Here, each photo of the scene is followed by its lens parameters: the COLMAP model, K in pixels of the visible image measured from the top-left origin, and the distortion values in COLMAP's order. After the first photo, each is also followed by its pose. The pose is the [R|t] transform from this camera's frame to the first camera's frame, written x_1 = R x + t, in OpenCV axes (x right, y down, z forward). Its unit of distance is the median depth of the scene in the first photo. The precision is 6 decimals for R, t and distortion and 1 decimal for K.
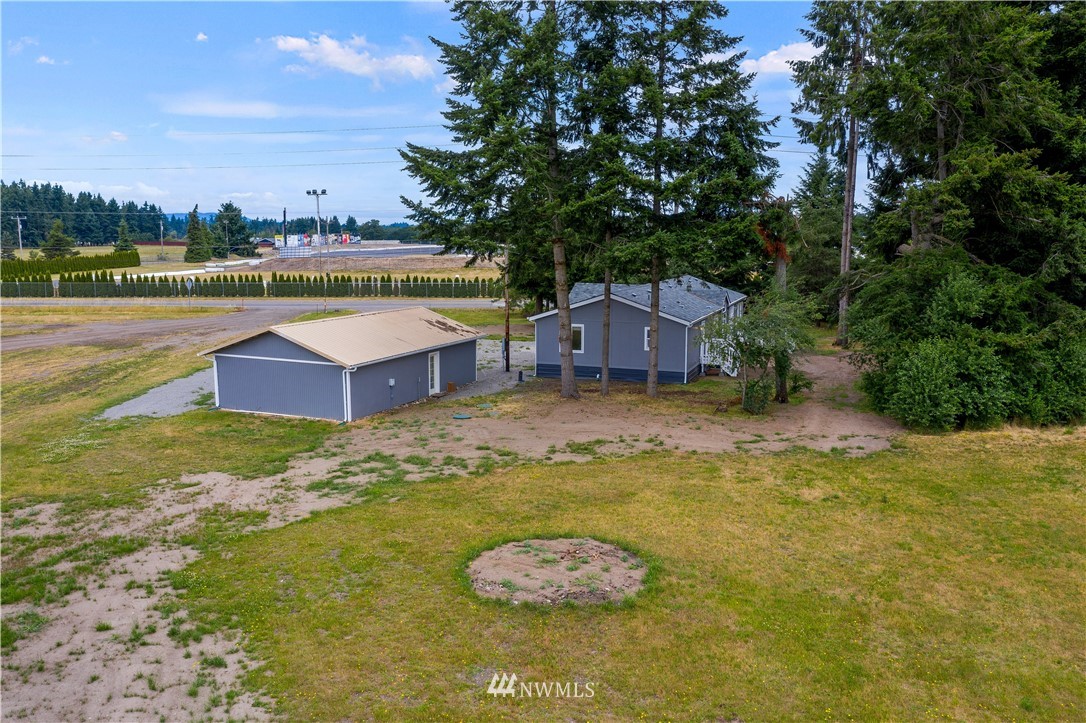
lens RADIAL K [[856.1, 0, 543.0], [0, 856.1, 361.5], [0, 0, 1]] dist [-0.016549, 0.004150]
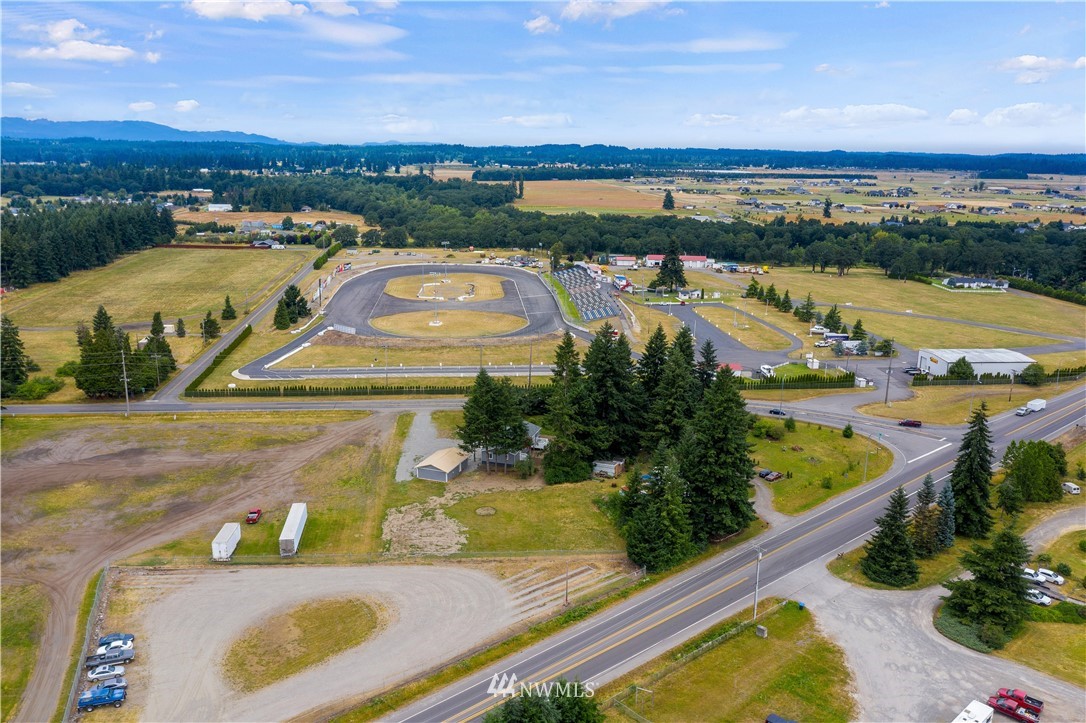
lens RADIAL K [[872.4, 0, 541.6], [0, 872.4, 316.0], [0, 0, 1]] dist [-0.011560, 0.000975]
pose [[0.997560, -0.004024, 0.069702, -0.016054], [0.000760, 0.998904, 0.046792, -1.394115], [-0.069814, -0.046624, 0.996470, -5.042034]]
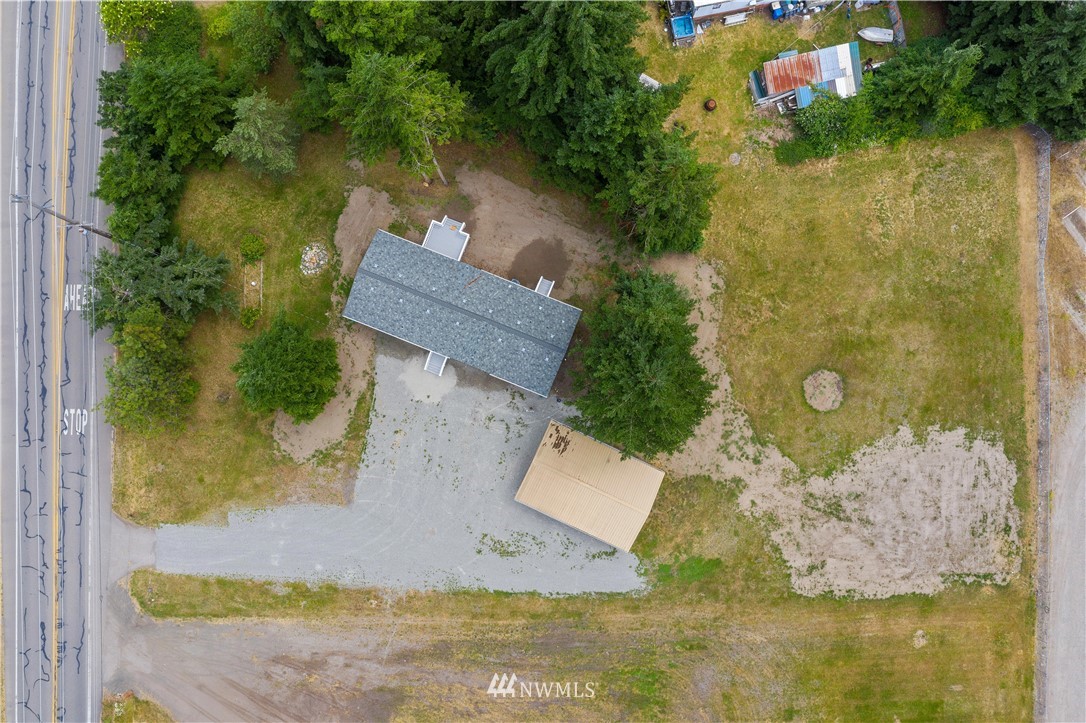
lens RADIAL K [[856.1, 0, 543.0], [0, 856.1, 361.5], [0, 0, 1]] dist [-0.016549, 0.004150]
pose [[0.018632, -0.999106, 0.037944, -0.017062], [0.127162, 0.040010, 0.991075, -2.663396], [-0.991707, -0.013641, 0.127794, 1.161528]]
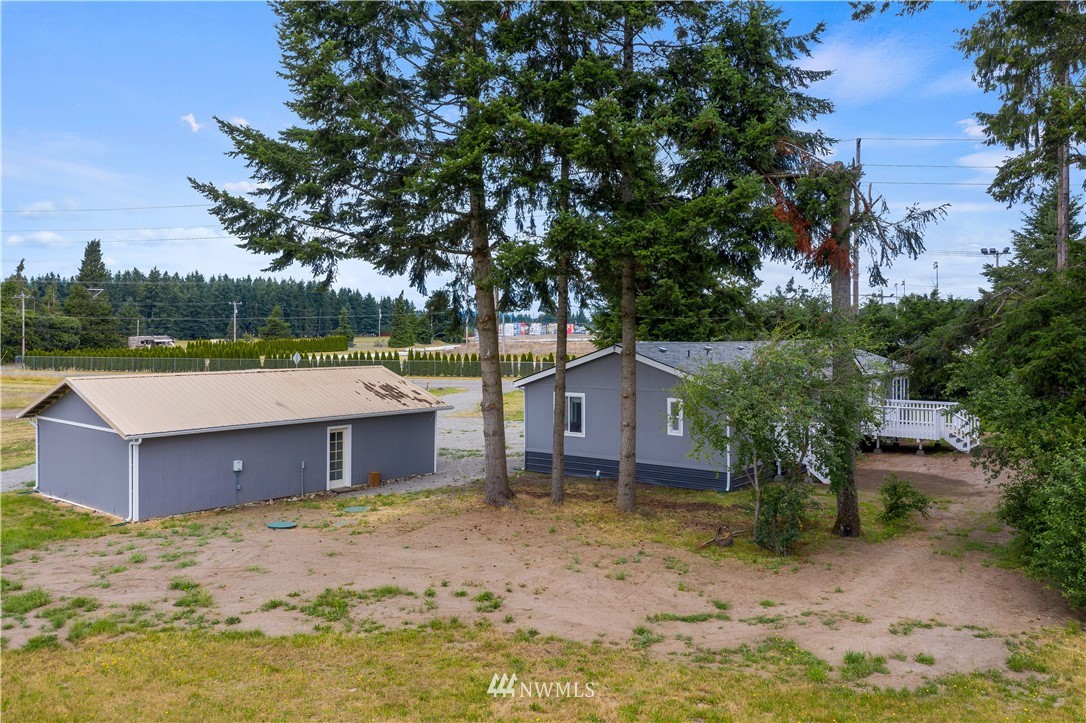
lens RADIAL K [[872.4, 0, 541.6], [0, 872.4, 316.0], [0, 0, 1]] dist [-0.011560, 0.000975]
pose [[0.956453, -0.007504, -0.291790, 0.311043], [-0.040372, 0.986660, -0.157708, 0.007994], [0.289081, 0.162620, 0.943391, 0.499572]]
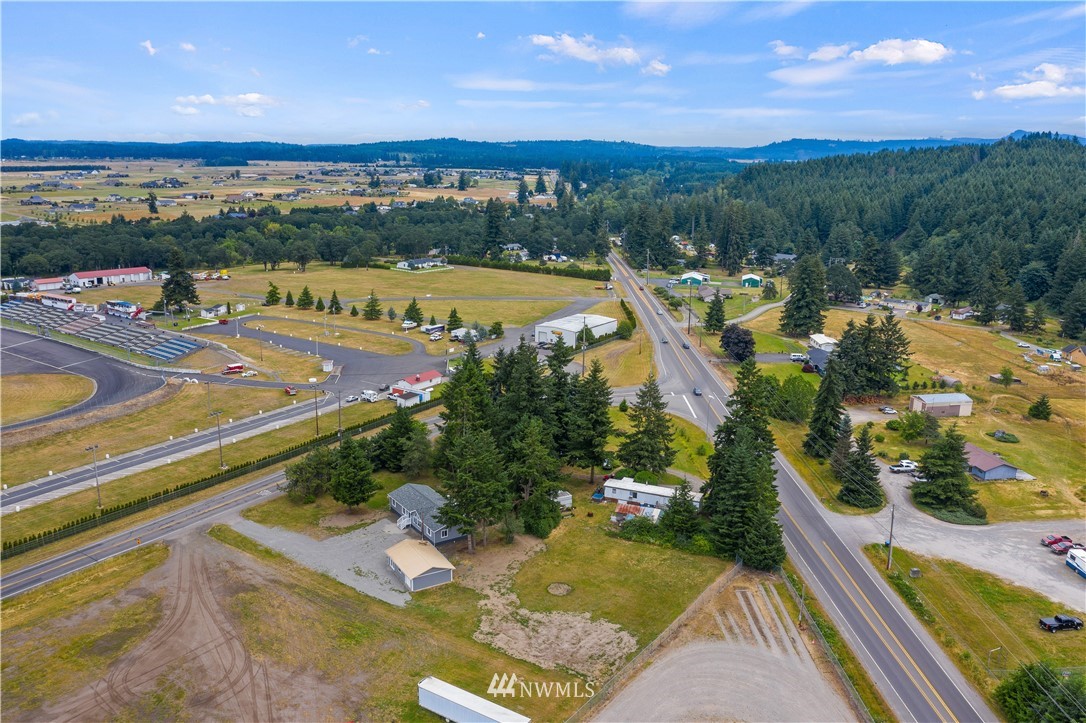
lens RADIAL K [[856.1, 0, 543.0], [0, 856.1, 361.5], [0, 0, 1]] dist [-0.016549, 0.004150]
pose [[0.578627, -0.193477, 0.792312, -3.493737], [0.104935, 0.981042, 0.162929, -1.835020], [-0.808814, -0.011134, 0.587959, -2.034023]]
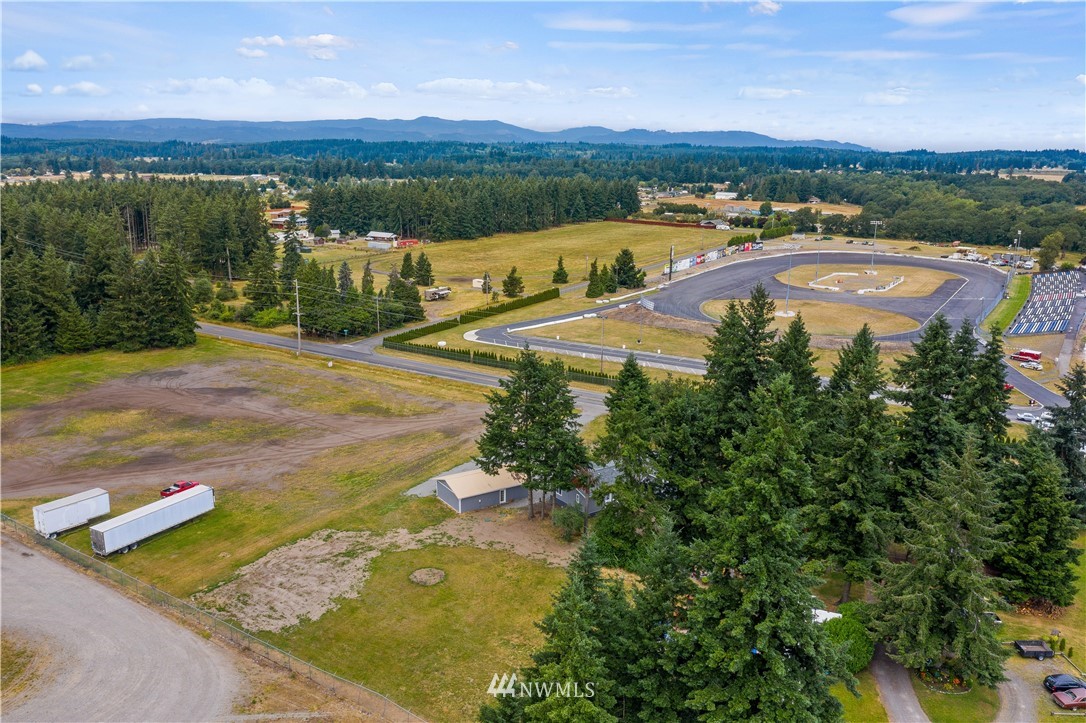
lens RADIAL K [[872.4, 0, 541.6], [0, 872.4, 316.0], [0, 0, 1]] dist [-0.011560, 0.000975]
pose [[0.836334, 0.110839, -0.536899, 2.022458], [-0.089874, 0.993819, 0.065168, -1.075326], [0.540803, -0.006249, 0.841126, -1.902251]]
